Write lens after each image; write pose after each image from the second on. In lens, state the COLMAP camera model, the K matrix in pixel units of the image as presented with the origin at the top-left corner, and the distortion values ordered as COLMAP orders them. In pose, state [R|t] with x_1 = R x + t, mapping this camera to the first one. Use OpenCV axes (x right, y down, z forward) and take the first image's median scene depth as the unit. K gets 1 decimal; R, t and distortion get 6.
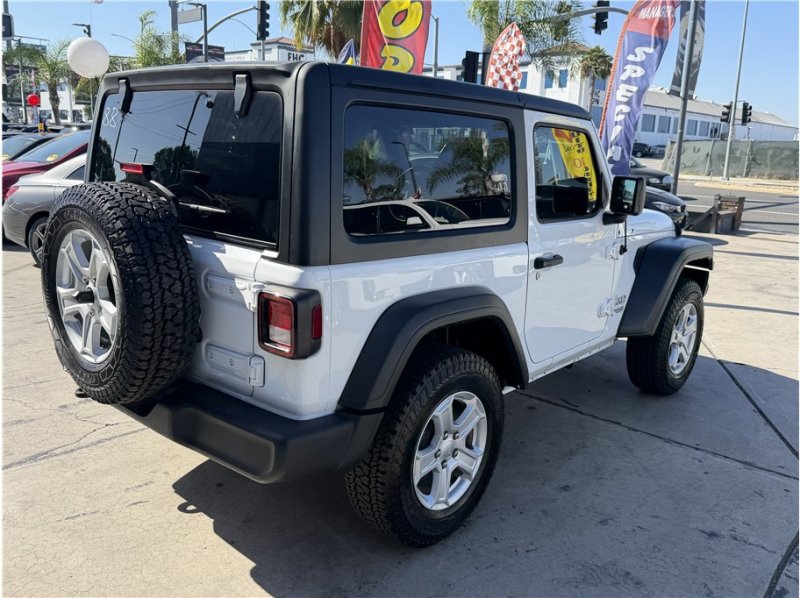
lens RADIAL K [[671.7, 0, 399.4], [0, 671.7, 296.0], [0, 0, 1]] dist [0.048997, -0.083866]
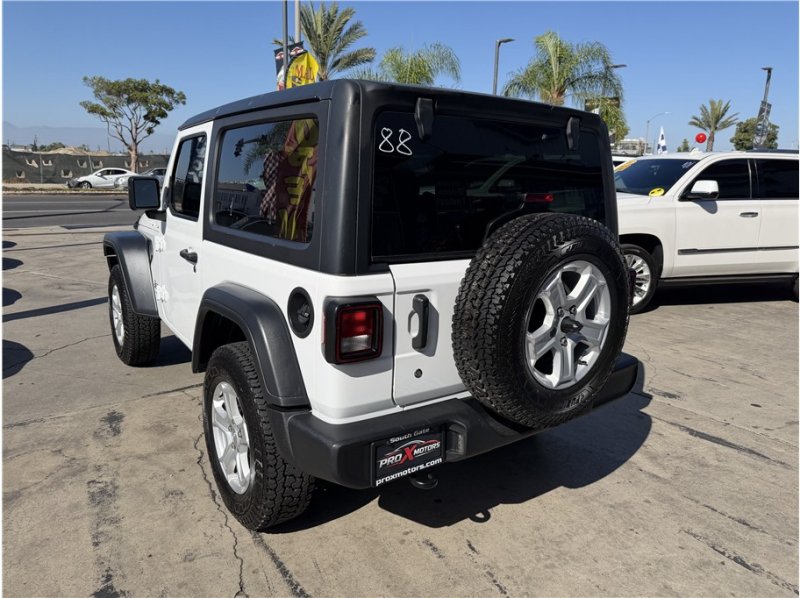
lens RADIAL K [[562.6, 0, 396.0], [0, 562.6, 294.3], [0, 0, 1]] dist [0.007292, -0.013663]
pose [[0.216568, -0.237022, 0.947058, -0.941833], [0.199507, 0.960353, 0.194727, -0.188641], [-0.955665, 0.146774, 0.255269, 0.732933]]
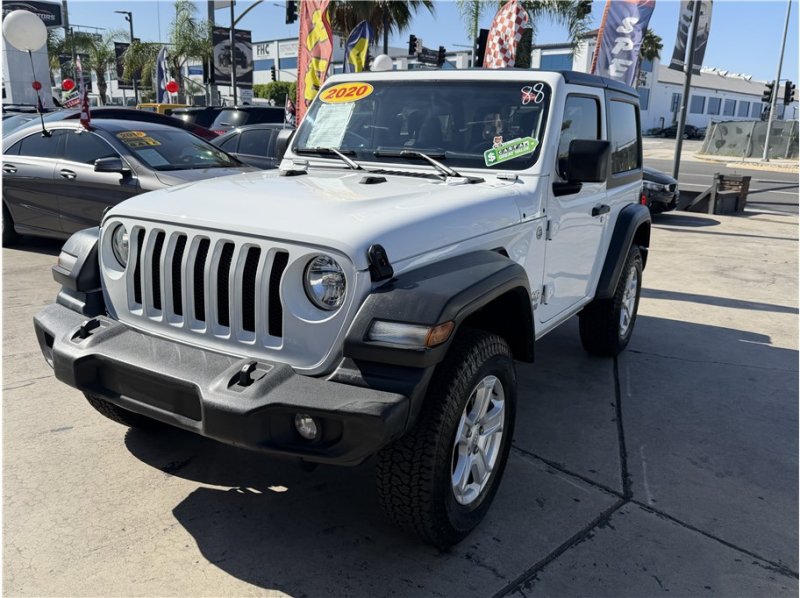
lens RADIAL K [[645.0, 0, 399.0], [0, 645.0, 301.0], [0, 0, 1]] dist [0.041598, -0.064851]
pose [[0.996686, 0.016021, -0.079750, 0.395994], [-0.012880, 0.999127, 0.039743, 0.001655], [0.080317, -0.038585, 0.996022, 0.156448]]
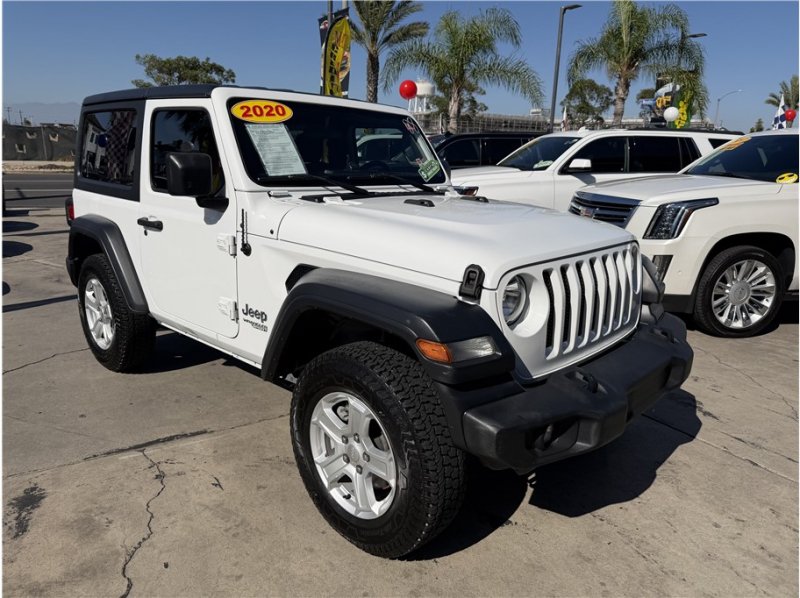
lens RADIAL K [[557.9, 0, 394.5], [0, 557.9, 297.2], [0, 0, 1]] dist [0.012879, -0.017097]
pose [[0.302211, -0.265530, 0.915512, -0.569913], [0.190977, 0.957814, 0.214757, -0.183332], [-0.933914, 0.109939, 0.340172, 0.820815]]
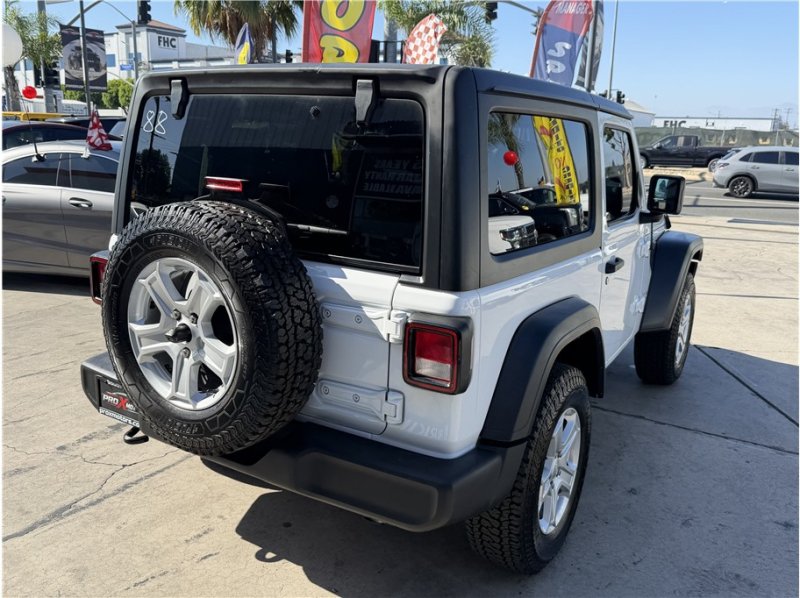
lens RADIAL K [[671.7, 0, 398.9], [0, 671.7, 294.3], [0, 0, 1]] dist [0.048997, -0.083866]
pose [[0.985143, -0.047498, 0.165039, -0.233793], [0.044894, 0.998802, 0.019478, -0.039004], [-0.165767, -0.011780, 0.986095, 0.072742]]
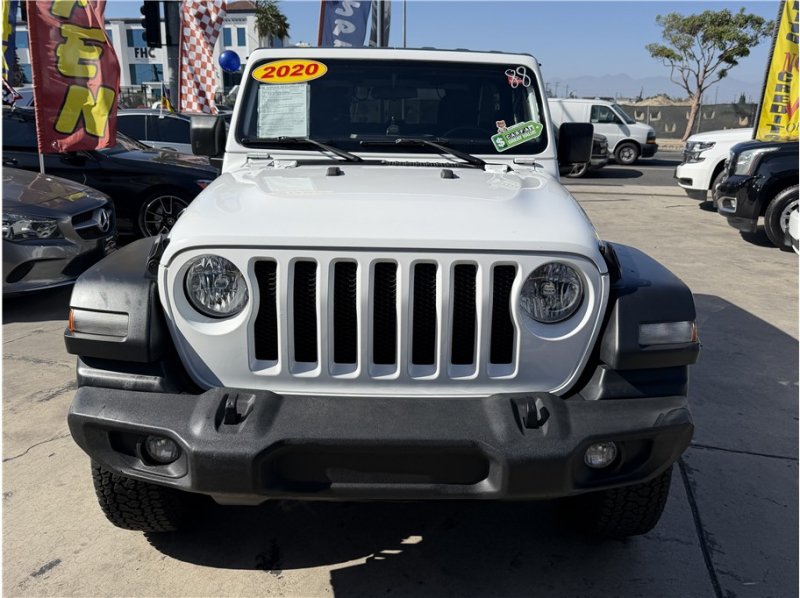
lens RADIAL K [[645.0, 0, 406.7], [0, 645.0, 301.3], [0, 0, 1]] dist [0.041598, -0.064851]
pose [[0.894054, -0.143182, 0.424460, -0.081783], [0.111422, 0.988842, 0.098873, -0.052944], [-0.433881, -0.041104, 0.900032, 0.329310]]
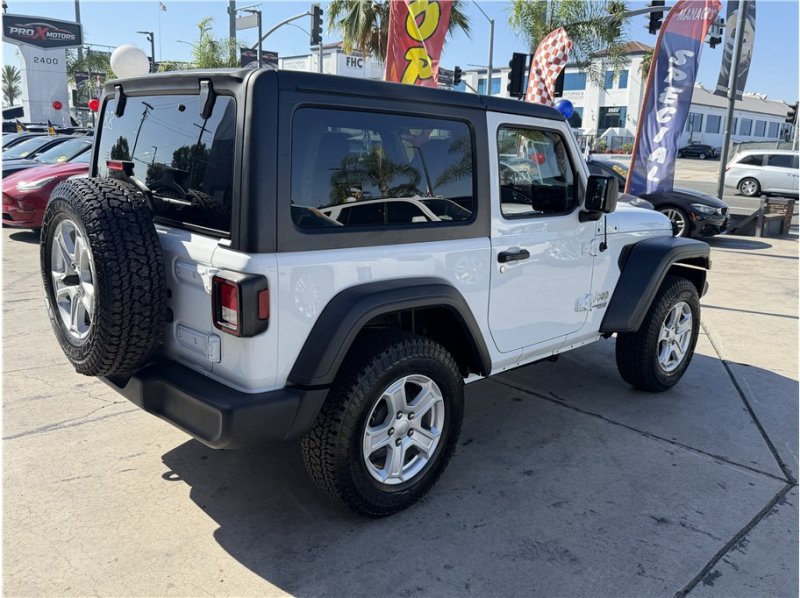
lens RADIAL K [[671.7, 0, 400.7], [0, 671.7, 296.3], [0, 0, 1]] dist [0.048997, -0.083866]
pose [[0.996601, 0.015735, -0.080860, 0.122295], [-0.015981, 0.999869, -0.002394, 0.016176], [0.080812, 0.003678, 0.996723, -0.054337]]
